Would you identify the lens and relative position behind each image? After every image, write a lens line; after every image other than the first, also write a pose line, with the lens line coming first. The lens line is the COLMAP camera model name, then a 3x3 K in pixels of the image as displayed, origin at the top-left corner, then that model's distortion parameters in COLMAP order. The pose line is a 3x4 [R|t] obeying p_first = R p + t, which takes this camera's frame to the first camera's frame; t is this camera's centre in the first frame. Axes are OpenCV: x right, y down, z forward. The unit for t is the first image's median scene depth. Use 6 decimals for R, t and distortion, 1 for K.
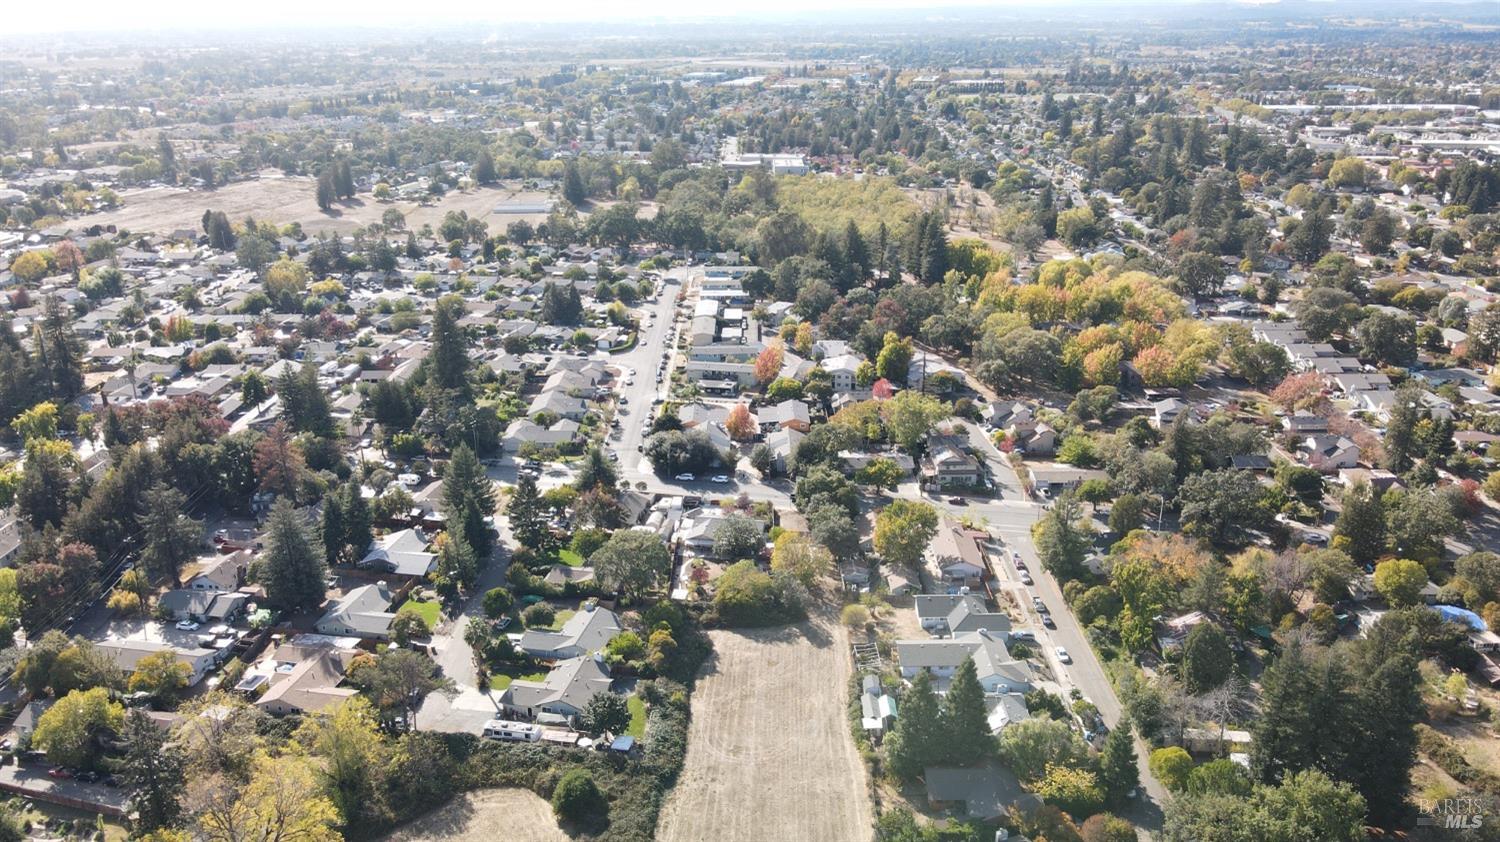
lens RADIAL K [[1104.2, 0, 752.2], [0, 1104.2, 414.9], [0, 0, 1]] dist [0.000354, 0.026194]
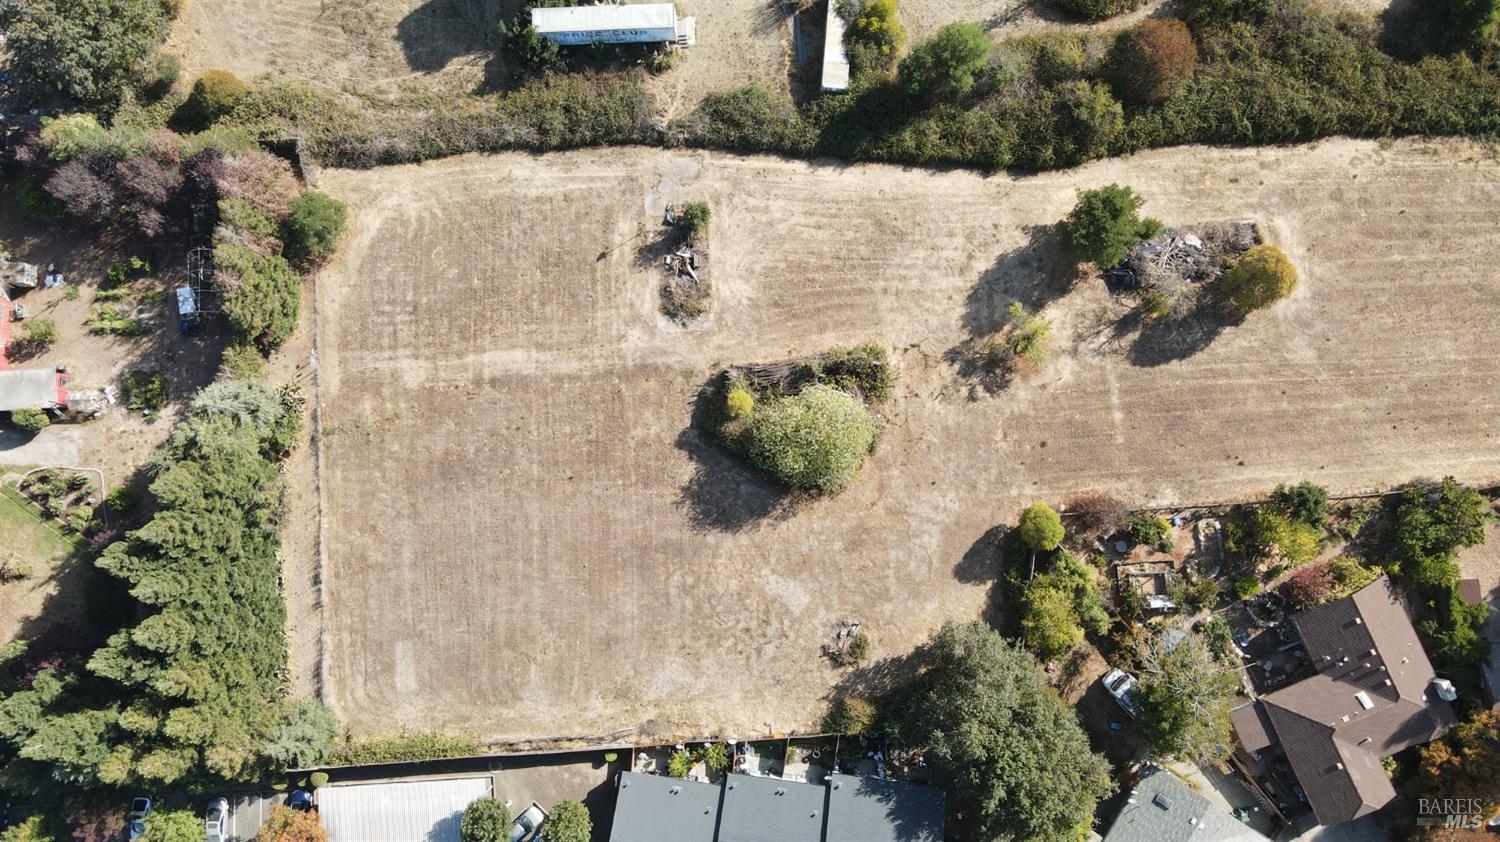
lens RADIAL K [[1104.2, 0, 762.5], [0, 1104.2, 415.8], [0, 0, 1]] dist [0.000354, 0.026194]
pose [[0.062467, 0.992623, -0.103913, 0.105430], [-0.322529, 0.118607, 0.939099, -0.074435], [0.944496, -0.025148, 0.327559, 0.409558]]
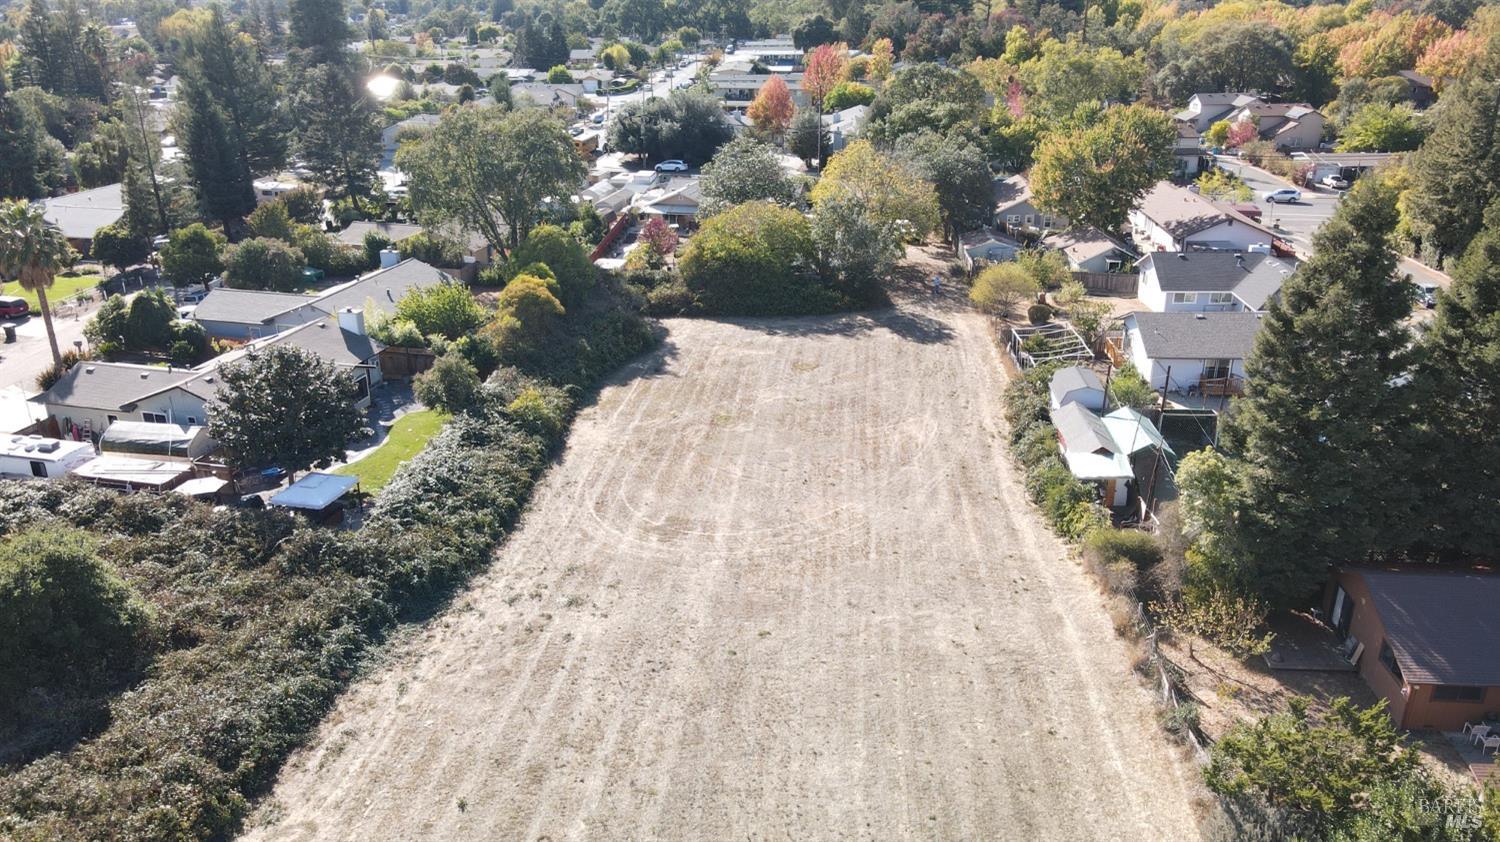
lens RADIAL K [[1104.2, 0, 750.6], [0, 1104.2, 413.8], [0, 0, 1]] dist [0.000354, 0.026194]
pose [[0.998071, 0.020814, -0.058482, 0.026856], [-0.018540, 0.999061, 0.039165, 0.267869], [0.059243, -0.038005, 0.997520, 0.712227]]
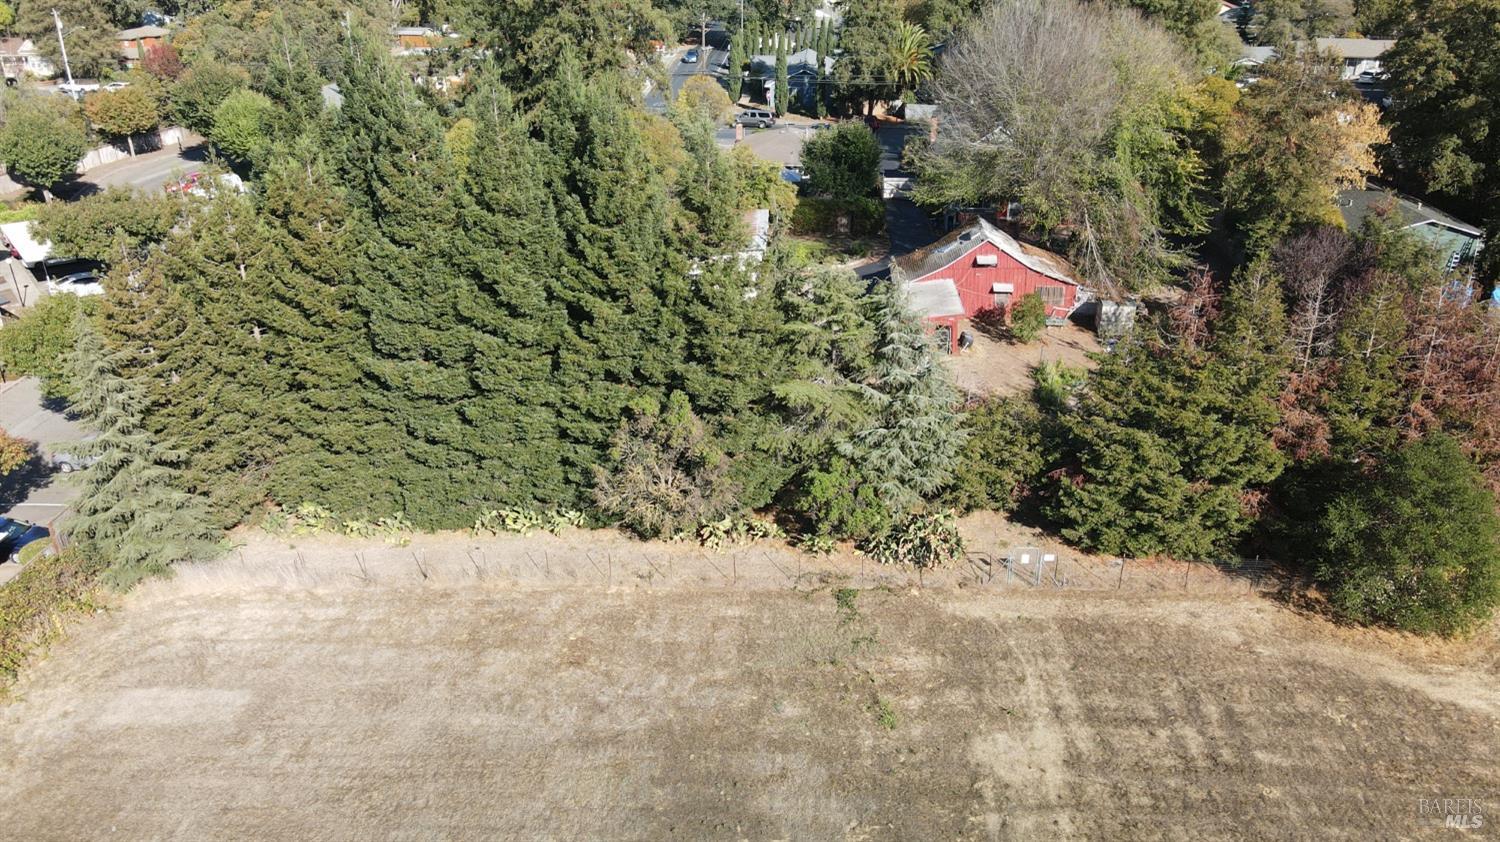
lens RADIAL K [[1104.2, 0, 749.1], [0, 1104.2, 416.7], [0, 0, 1]] dist [0.000354, 0.026194]
pose [[-0.998514, -0.005680, 0.054204, 0.046588], [0.034394, 0.705815, 0.707560, 0.356973], [-0.042277, 0.708373, -0.704571, 0.520531]]
